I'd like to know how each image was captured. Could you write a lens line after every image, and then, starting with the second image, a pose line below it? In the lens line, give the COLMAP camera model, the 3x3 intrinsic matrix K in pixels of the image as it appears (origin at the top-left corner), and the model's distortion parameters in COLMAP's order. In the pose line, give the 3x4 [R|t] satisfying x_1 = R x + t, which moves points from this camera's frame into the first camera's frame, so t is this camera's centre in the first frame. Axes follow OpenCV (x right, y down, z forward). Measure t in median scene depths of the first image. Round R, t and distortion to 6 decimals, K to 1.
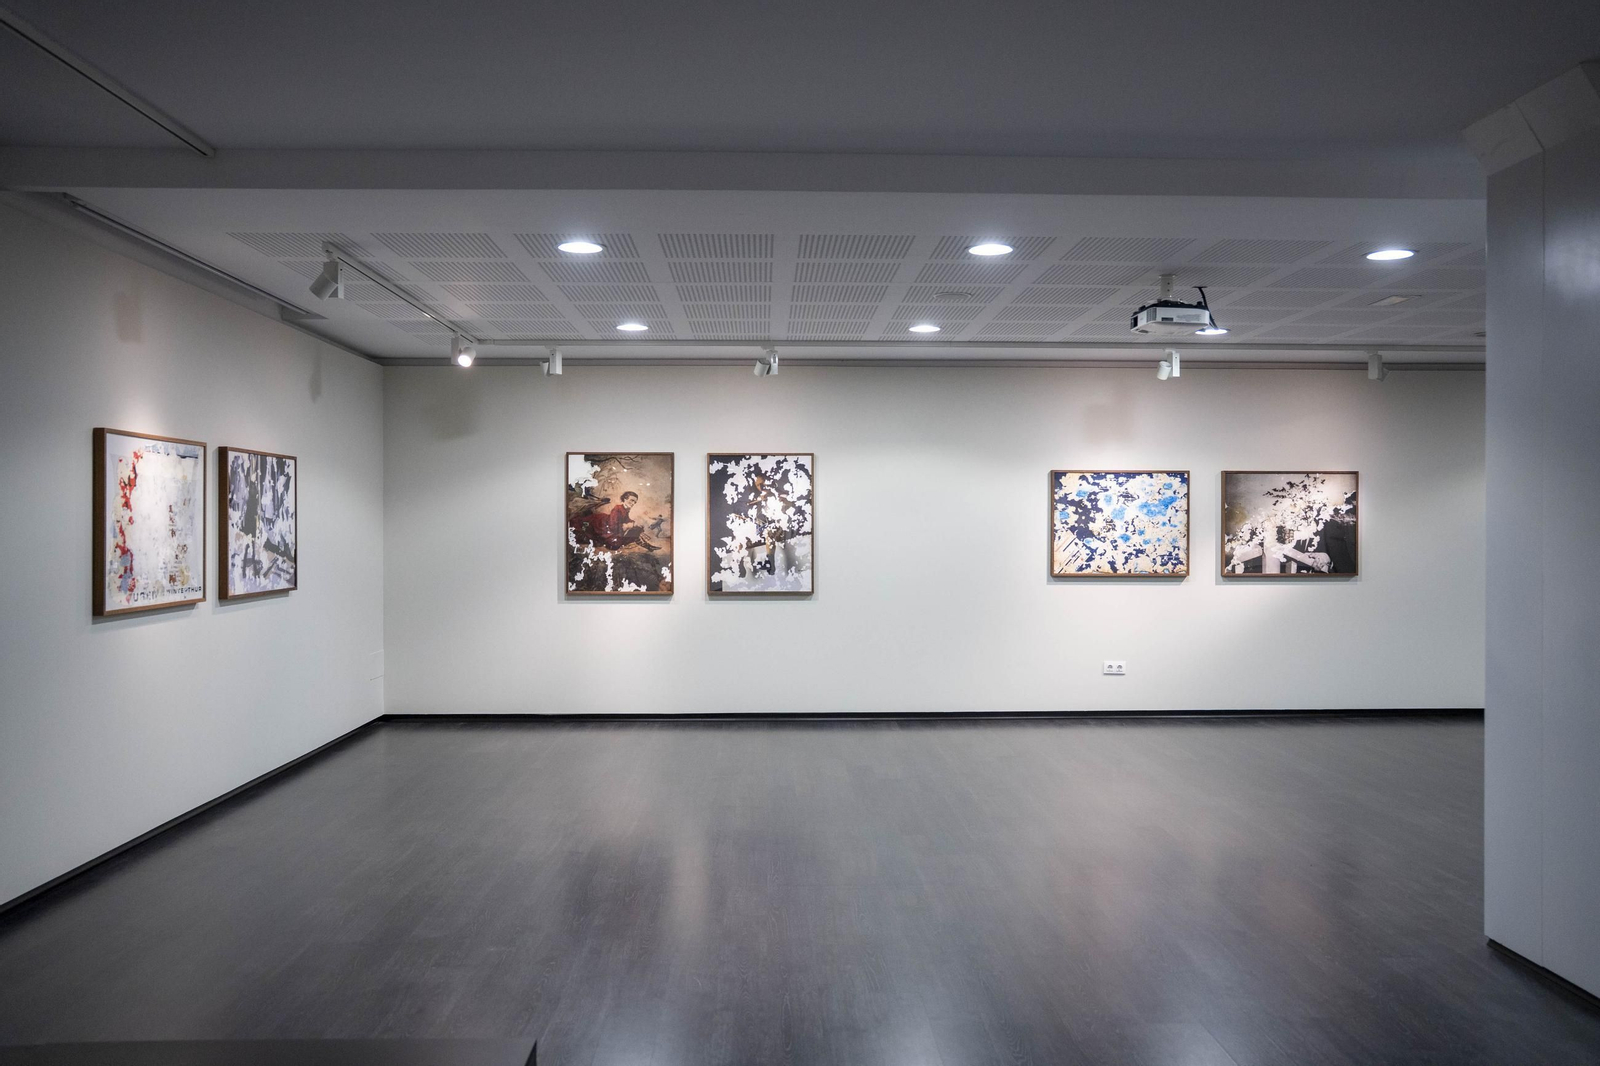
lens RADIAL K [[1335.7, 0, 797.9], [0, 1335.7, 540.1], [0, 0, 1]] dist [0.032171, 0.002339]
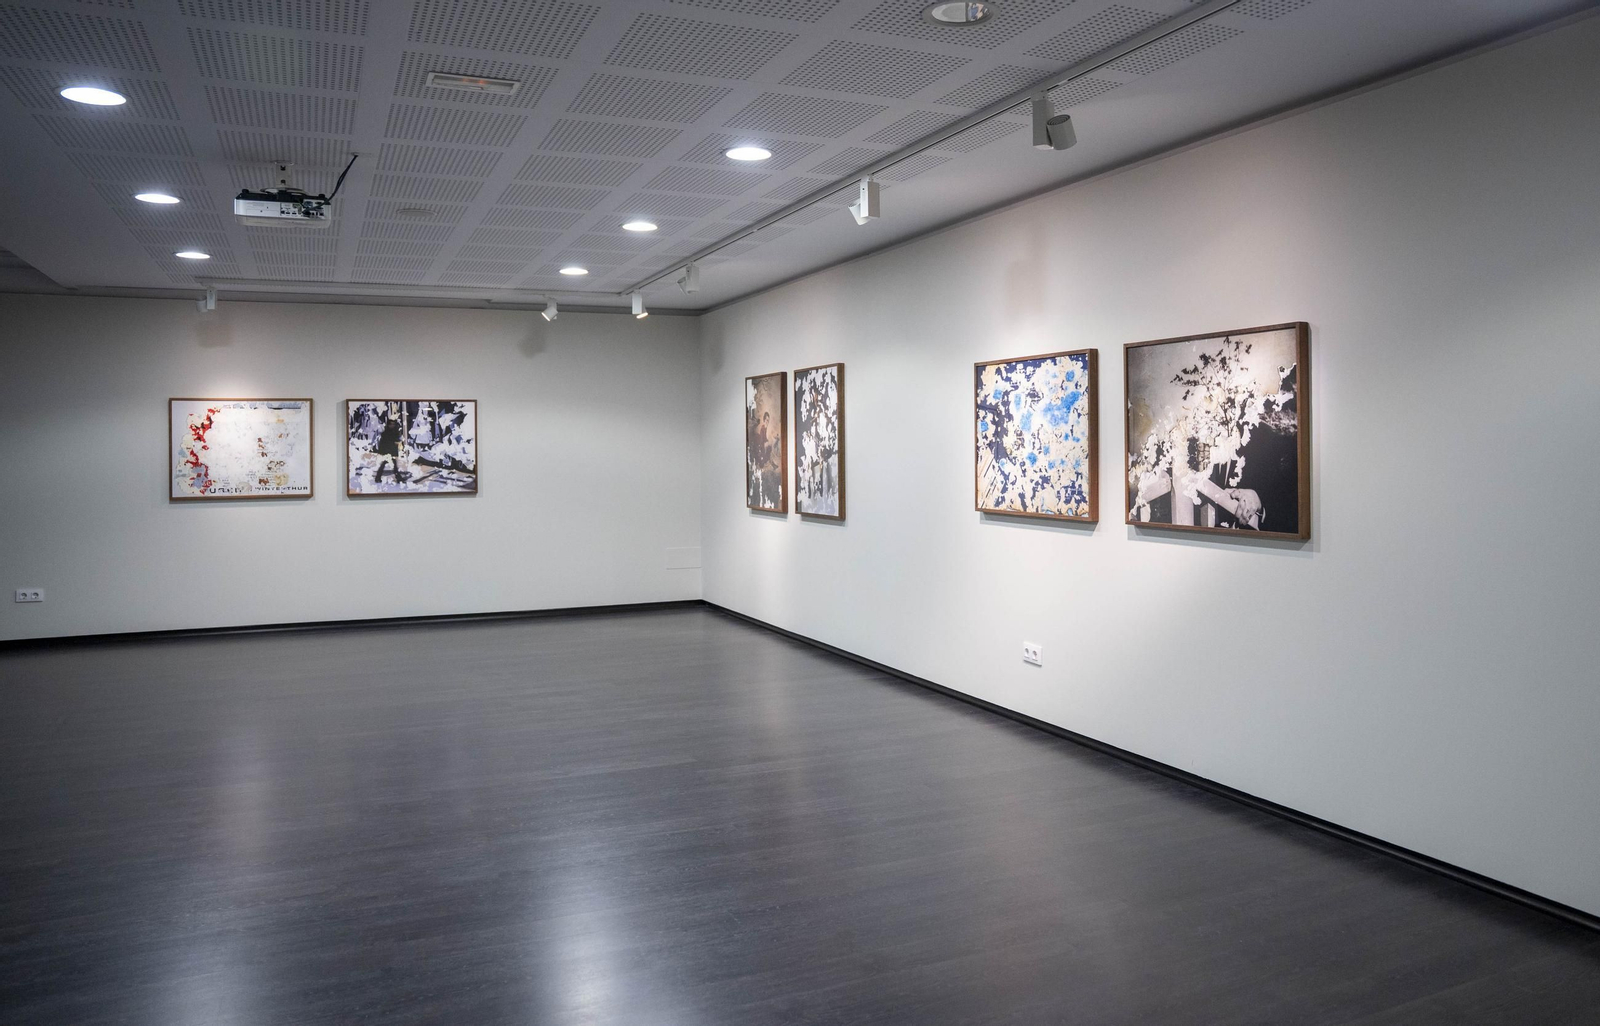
lens RADIAL K [[1211.3, 0, 803.2], [0, 1211.3, 498.0], [0, 0, 1]] dist [0.010669, 0.001398]
pose [[0.362496, 0.034495, -0.931347, 0.759158], [-0.000143, 0.999317, 0.036956, -0.004290], [0.931985, -0.013263, 0.362253, 0.678518]]
